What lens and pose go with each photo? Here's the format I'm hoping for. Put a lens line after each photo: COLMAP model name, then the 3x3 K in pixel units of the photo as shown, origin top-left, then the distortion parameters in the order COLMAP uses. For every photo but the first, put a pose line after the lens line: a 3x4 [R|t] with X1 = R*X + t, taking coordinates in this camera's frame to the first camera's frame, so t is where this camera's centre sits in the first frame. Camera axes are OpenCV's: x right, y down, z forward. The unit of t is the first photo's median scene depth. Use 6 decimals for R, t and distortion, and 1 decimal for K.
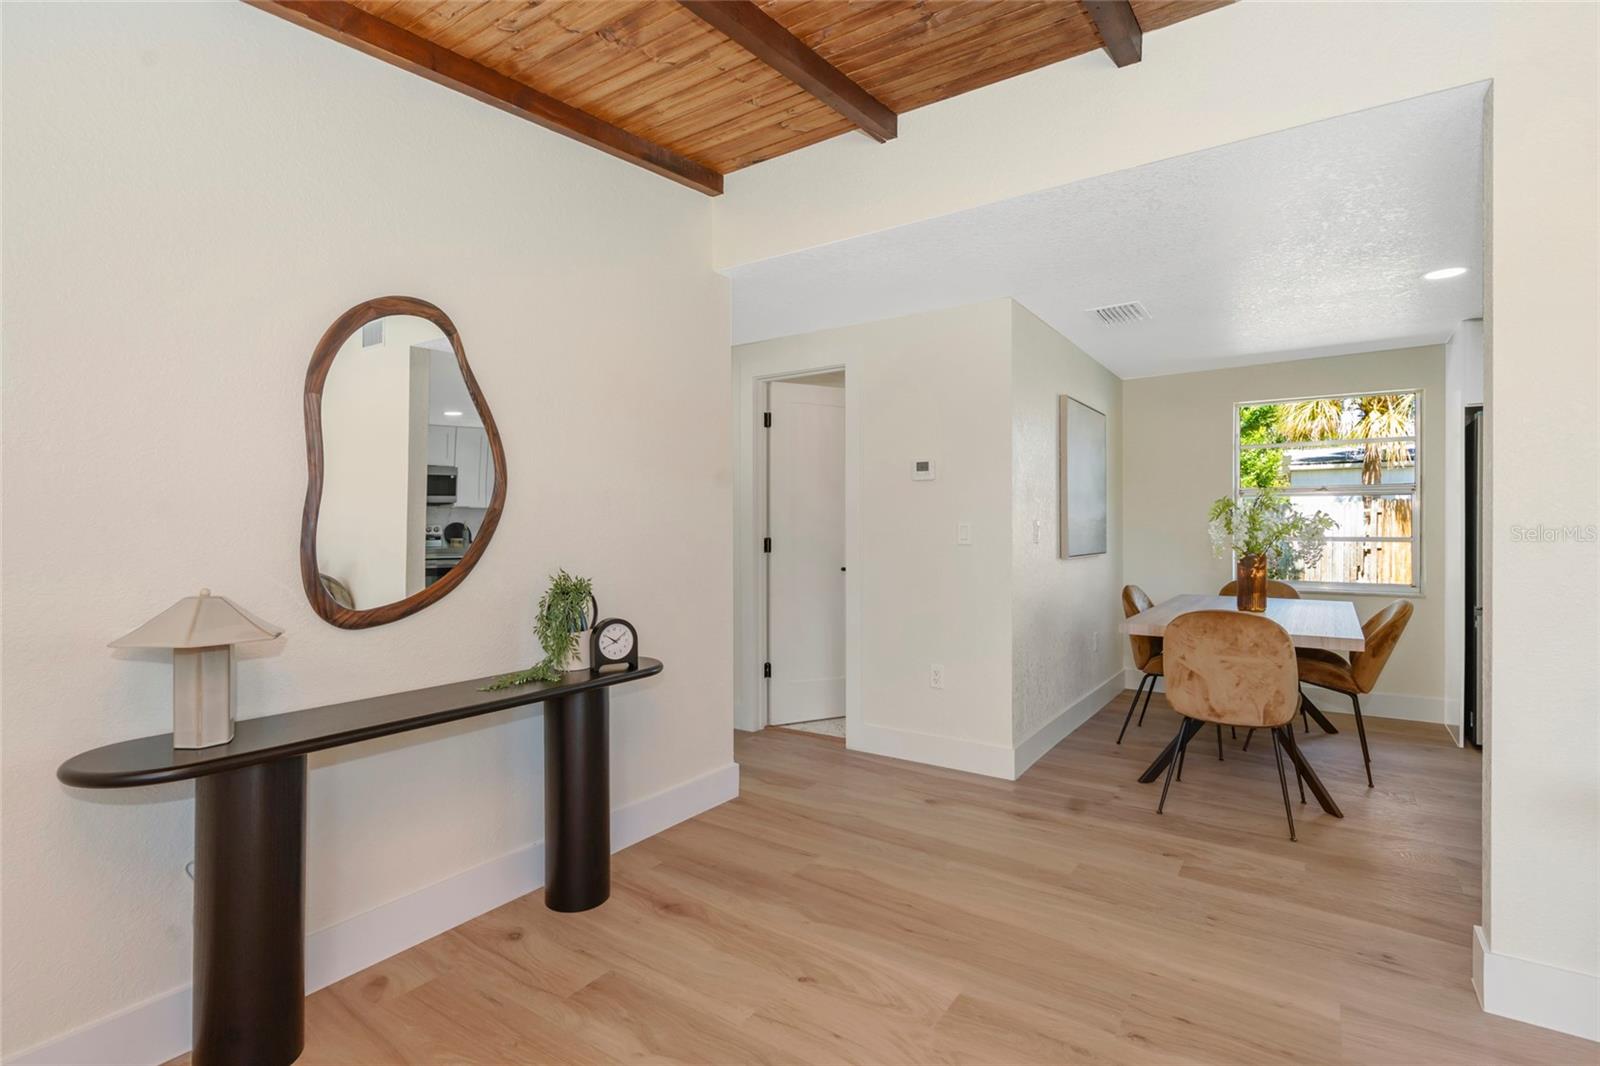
lens RADIAL K [[763.8, 0, 802.8], [0, 763.8, 530.1], [0, 0, 1]] dist [0.000894, 0.000232]
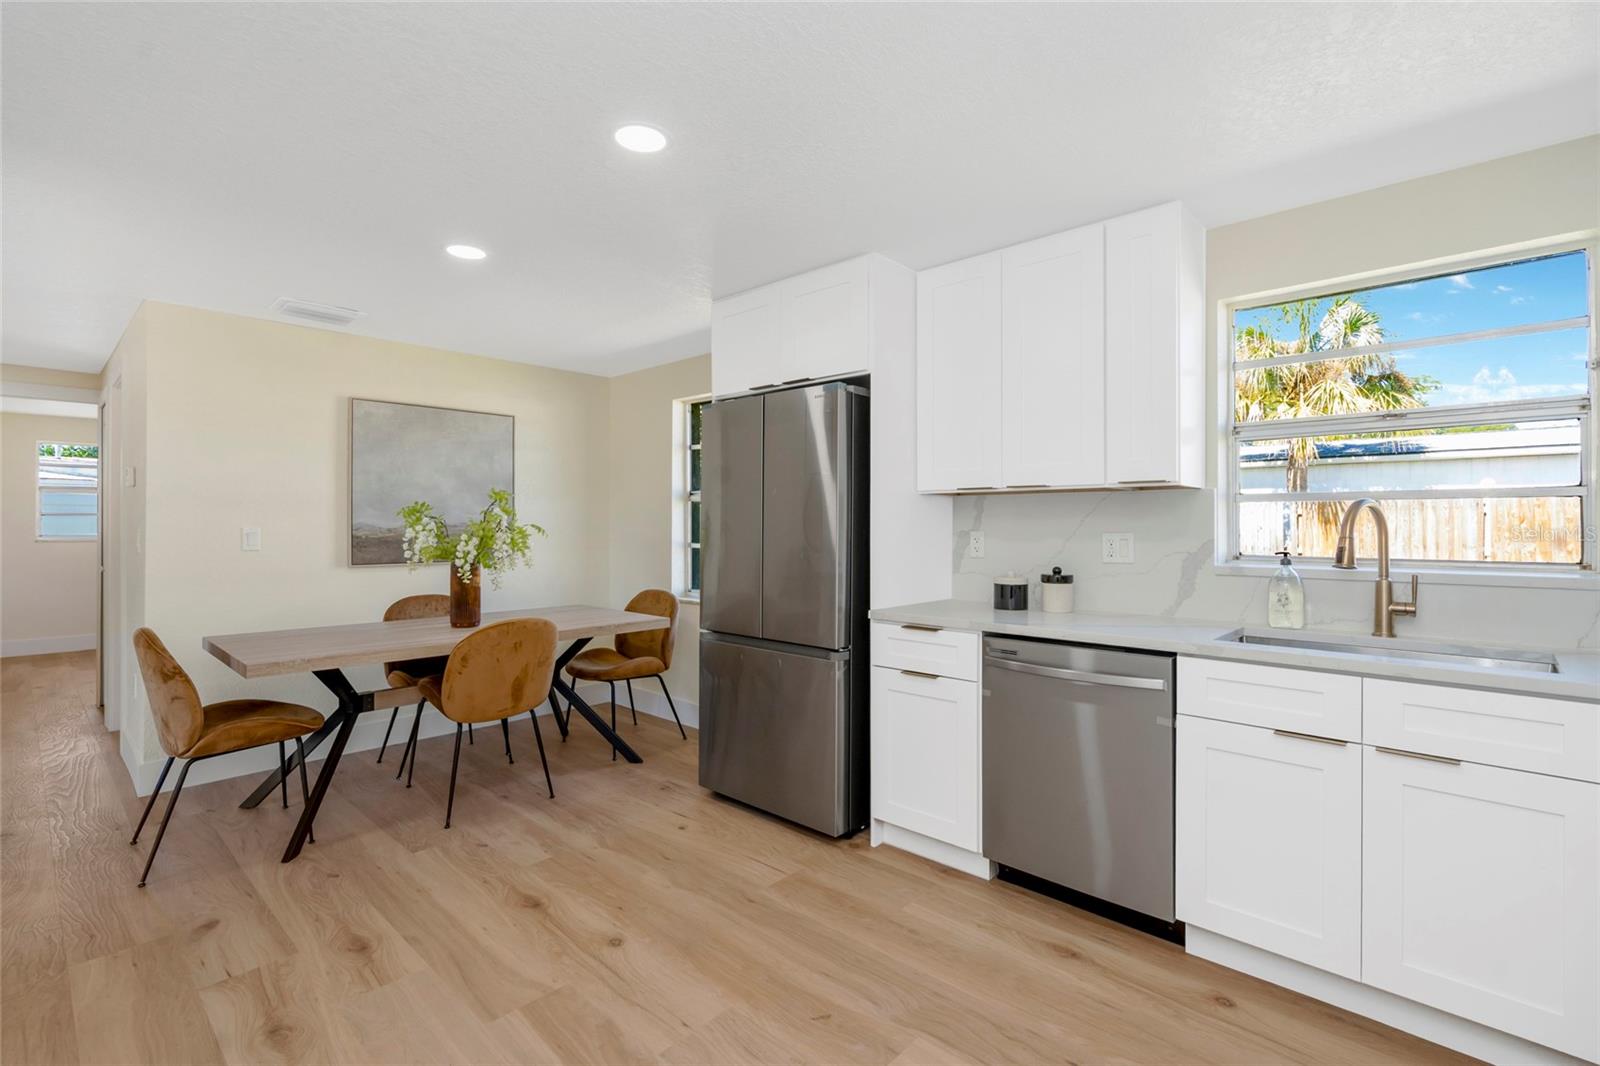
lens RADIAL K [[731.6, 0, 804.6], [0, 731.6, 523.5], [0, 0, 1]] dist [-0.002086, -0.000011]
pose [[0.989002, 0.002705, -0.147878, 1.347381], [-0.003842, 0.999965, -0.007404, -0.016278], [0.147853, 0.007891, 0.988978, 0.225475]]
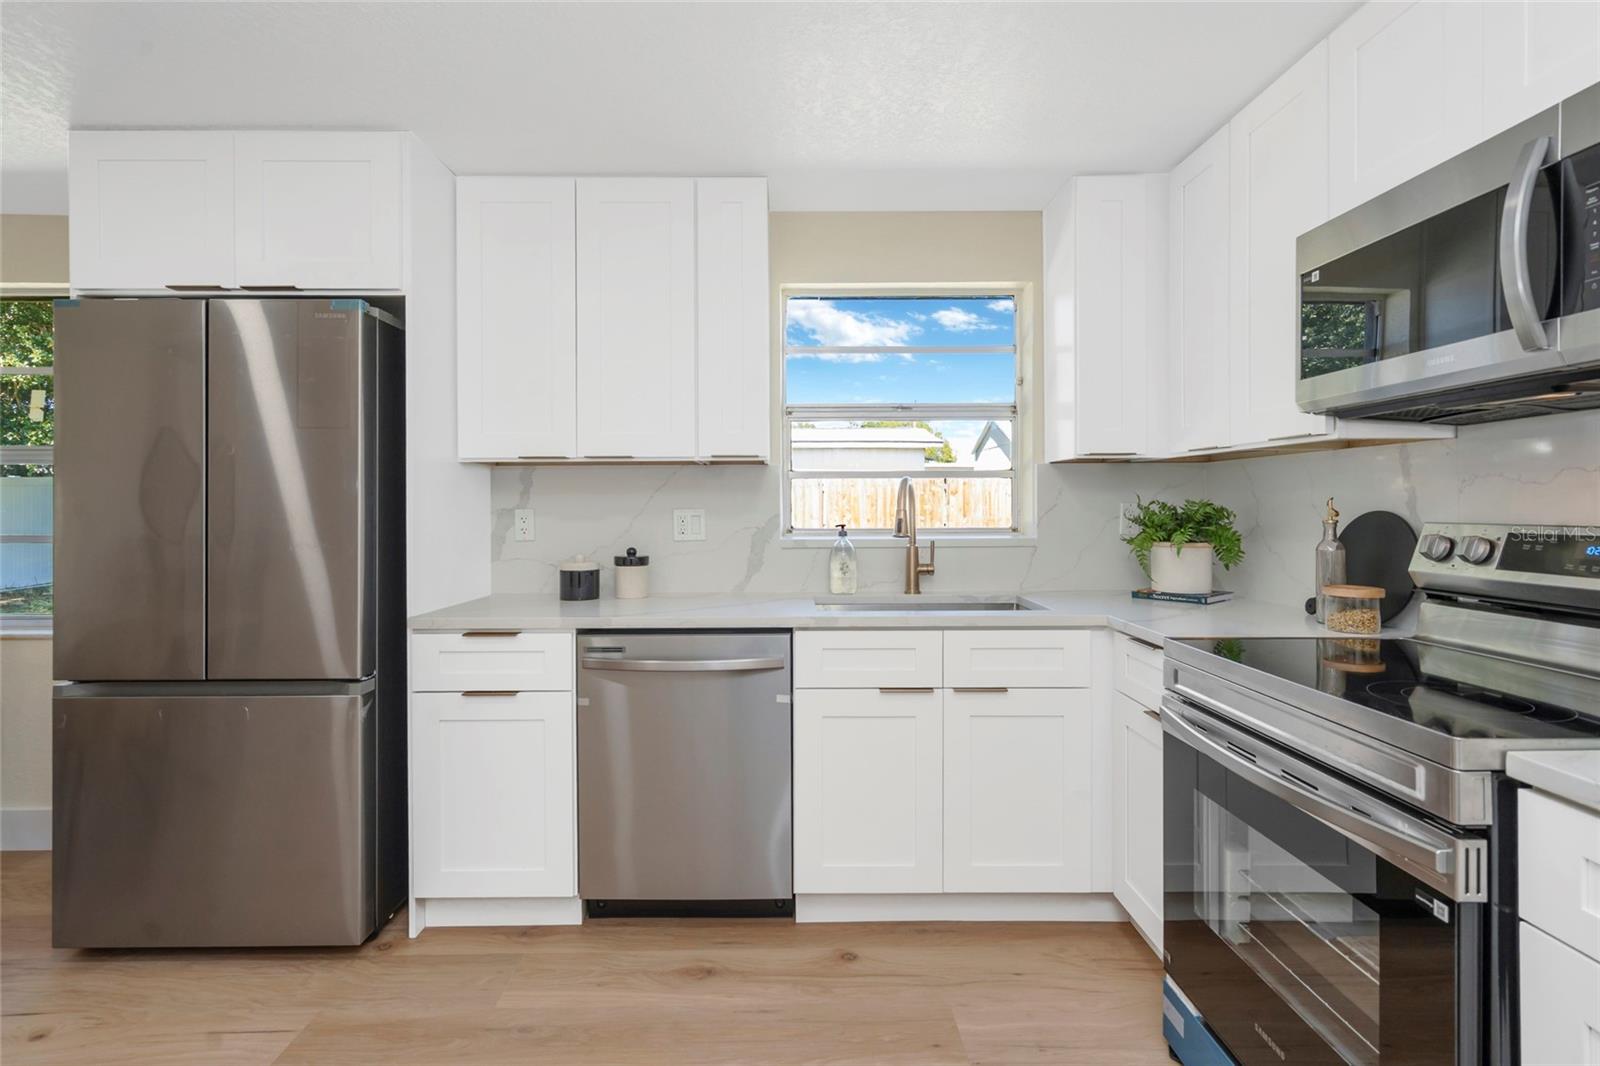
lens RADIAL K [[768.2, 0, 795.0], [0, 768.2, 502.7], [0, 0, 1]] dist [-0.000476, 0.000631]
pose [[0.822187, -0.002853, 0.569211, 1.196855], [0.005884, 0.999977, -0.003487, -0.016410], [-0.569187, 0.006216, 0.822184, 0.349459]]
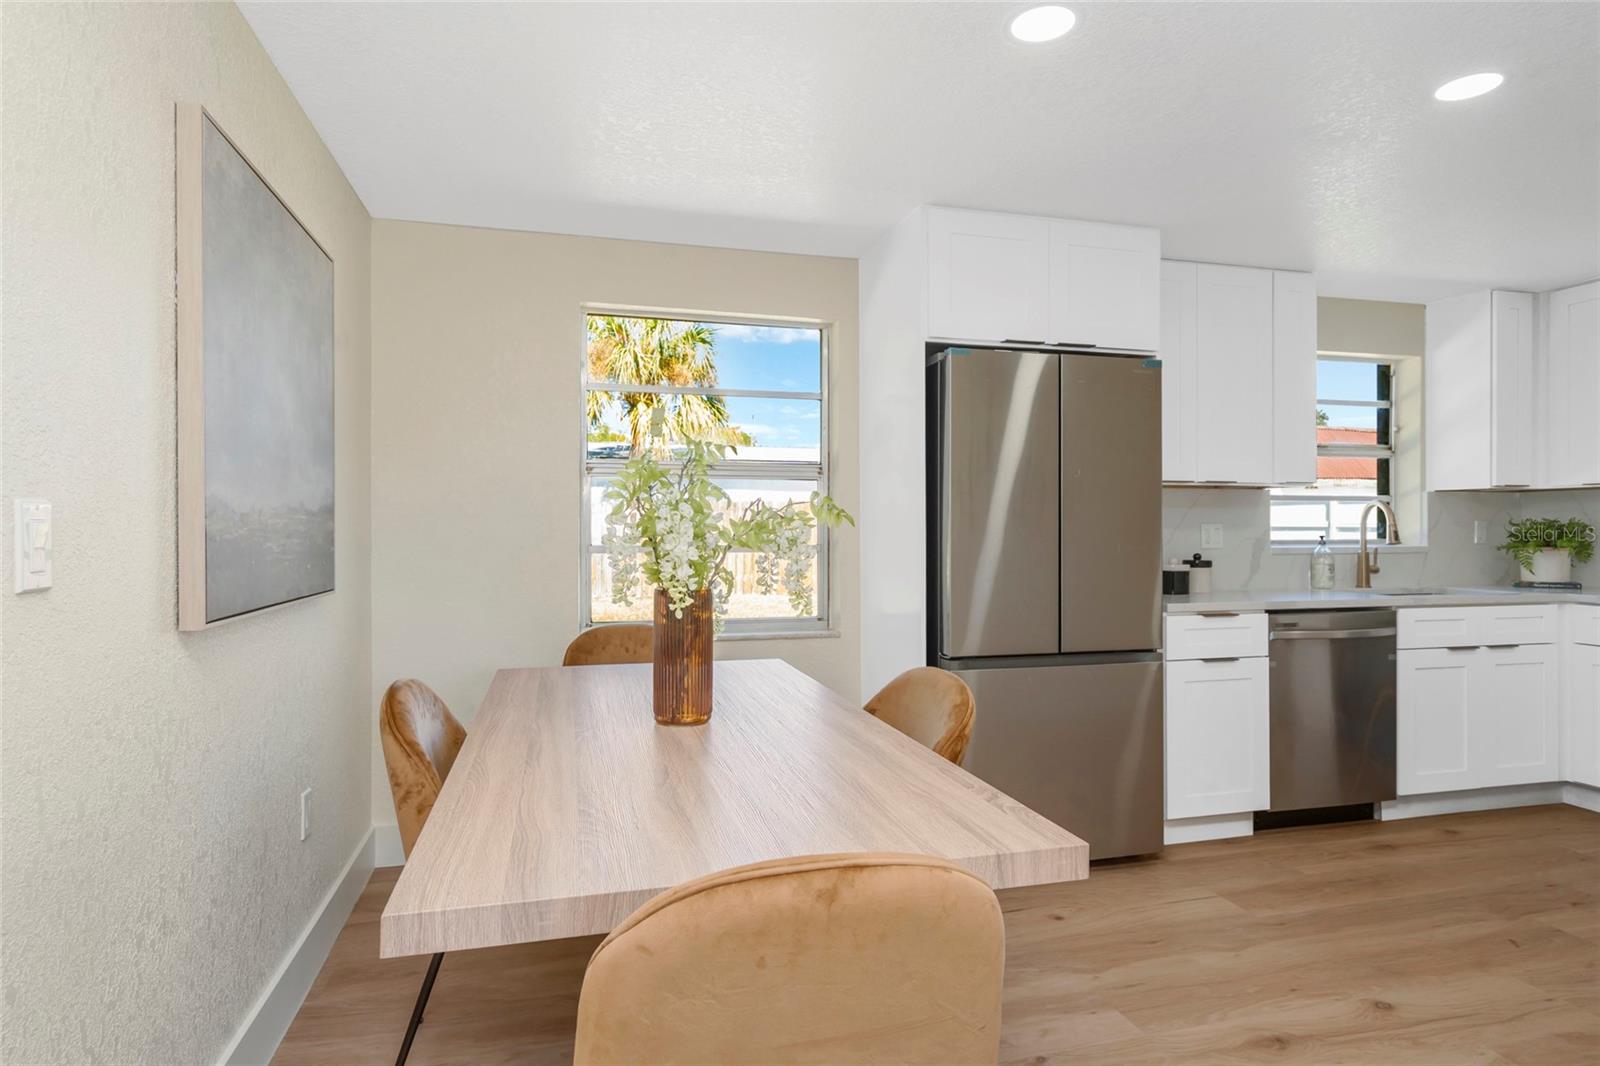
lens RADIAL K [[877.2, 0, 793.0], [0, 877.2, 524.3], [0, 0, 1]] dist [0.001775, 0.000617]
pose [[0.653344, 0.004738, 0.757047, 0.297707], [0.002333, 0.999963, -0.008272, -0.003545], [-0.757058, 0.007171, 0.653309, 0.749400]]
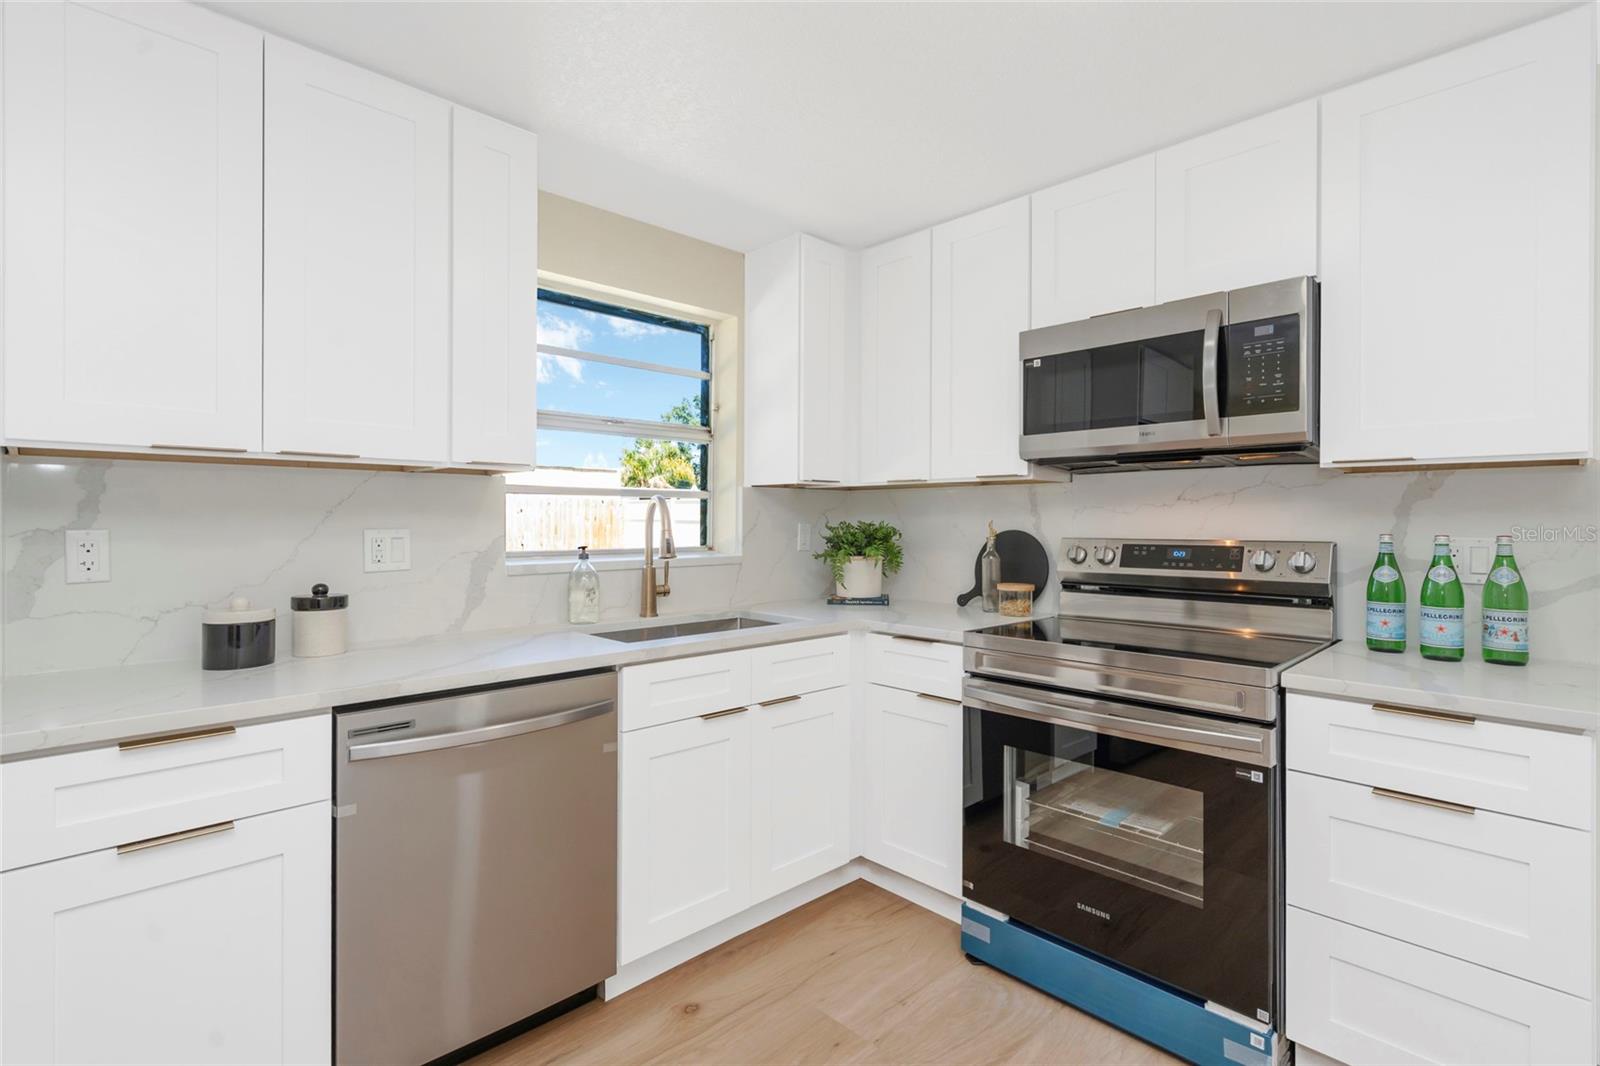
lens RADIAL K [[744.0, 0, 795.5], [0, 744.0, 518.1], [0, 0, 1]] dist [-0.000259, 0.000094]
pose [[0.209038, 0.004920, 0.977895, 1.049265], [0.001125, 0.999985, -0.005272, -0.018646], [-0.977907, 0.002202, 0.209030, 0.643630]]
